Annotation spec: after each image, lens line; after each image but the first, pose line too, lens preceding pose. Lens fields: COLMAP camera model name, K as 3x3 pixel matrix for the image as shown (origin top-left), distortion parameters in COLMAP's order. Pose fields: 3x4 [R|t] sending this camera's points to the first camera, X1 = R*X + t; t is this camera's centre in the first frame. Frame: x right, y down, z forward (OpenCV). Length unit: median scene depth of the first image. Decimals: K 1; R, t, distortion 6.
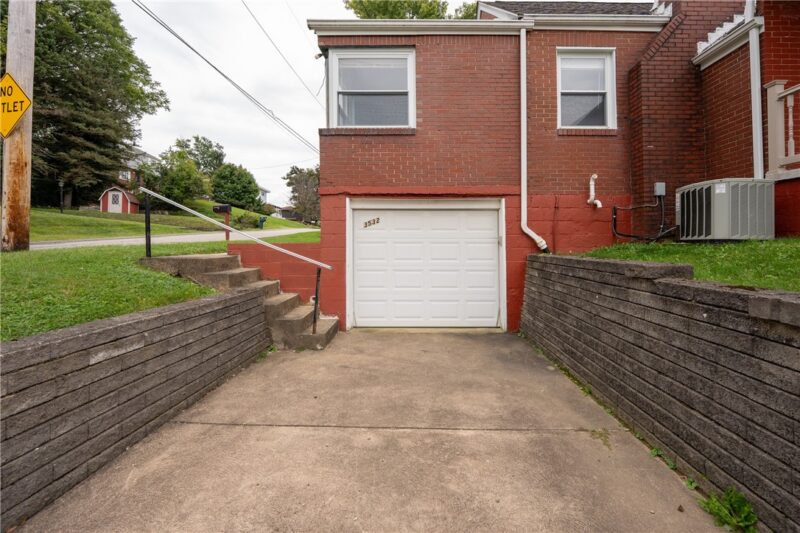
lens RADIAL K [[334.9, 0, 421.0], [0, 334.9, 239.1], [0, 0, 1]] dist [-0.011905, 0.000035]
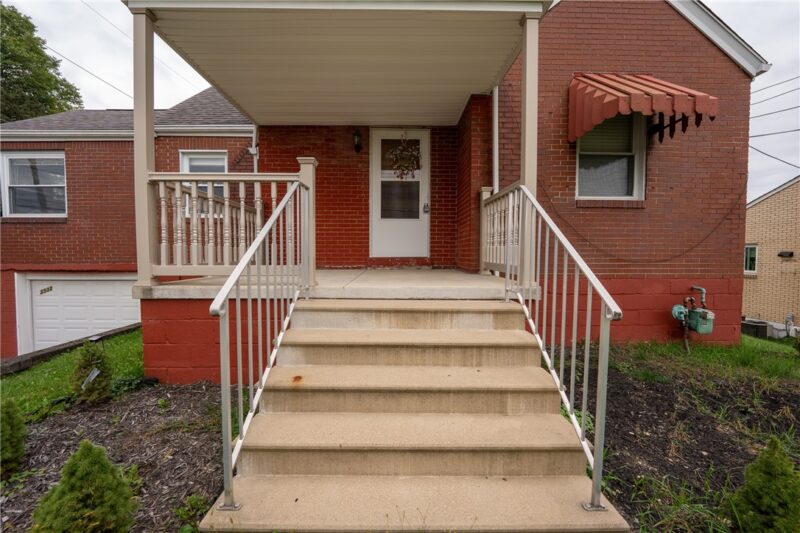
lens RADIAL K [[321.8, 0, 400.0], [0, 321.8, 266.5], [0, 0, 1]] dist [-0.012879, 0.000058]
pose [[0.999812, 0.001567, 0.019312, 1.184975], [-0.002681, 0.998326, 0.057773, -0.214940], [-0.019189, -0.057814, 0.998143, -0.216133]]
